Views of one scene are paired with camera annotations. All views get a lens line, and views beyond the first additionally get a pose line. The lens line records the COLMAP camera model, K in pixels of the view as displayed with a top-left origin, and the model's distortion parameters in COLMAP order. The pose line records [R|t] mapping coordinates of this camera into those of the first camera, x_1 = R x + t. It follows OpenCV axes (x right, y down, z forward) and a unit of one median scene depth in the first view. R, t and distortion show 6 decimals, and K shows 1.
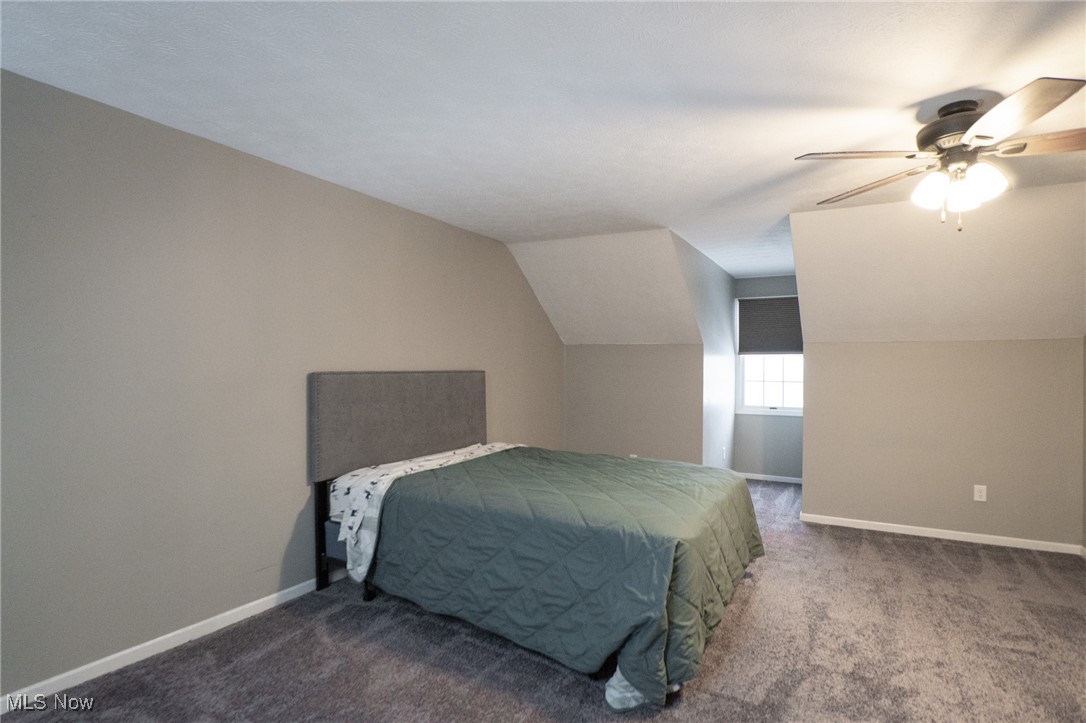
lens RADIAL K [[527.8, 0, 527.6], [0, 527.8, 366.5], [0, 0, 1]] dist [-0.018809, 0.001210]
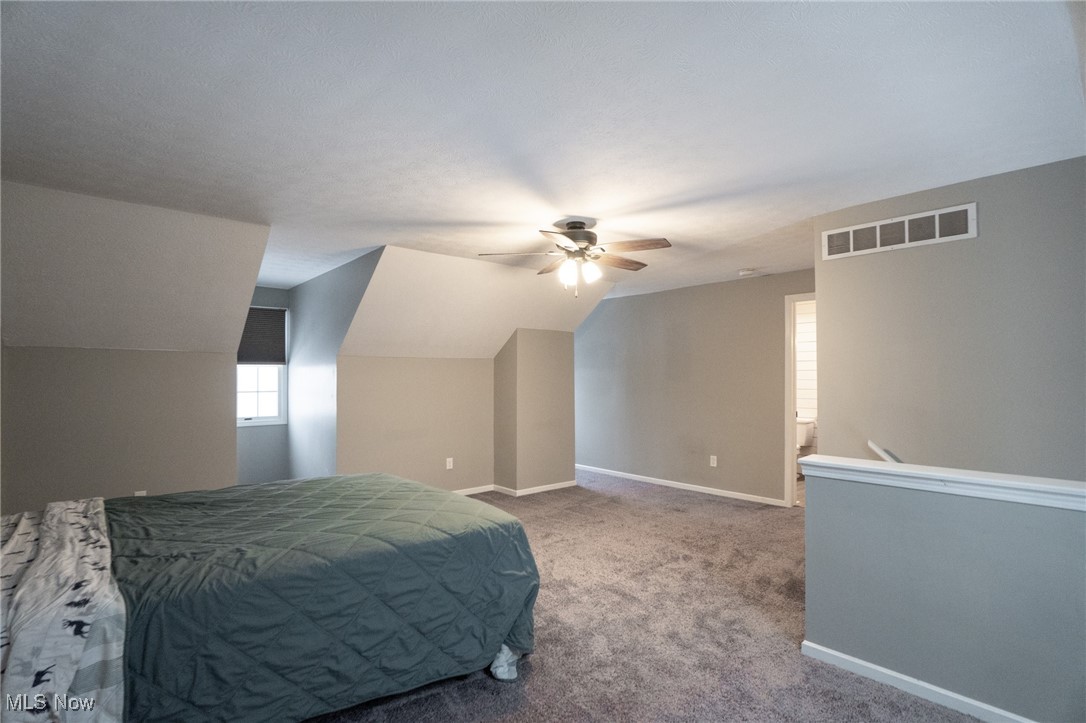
lens RADIAL K [[527.8, 0, 527.6], [0, 527.8, 366.5], [0, 0, 1]] dist [-0.018809, 0.001210]
pose [[0.362094, 0.010763, 0.932080, -0.732985], [0.002050, 0.999922, -0.012343, -0.015170], [-0.932139, 0.006380, 0.362043, 0.446672]]
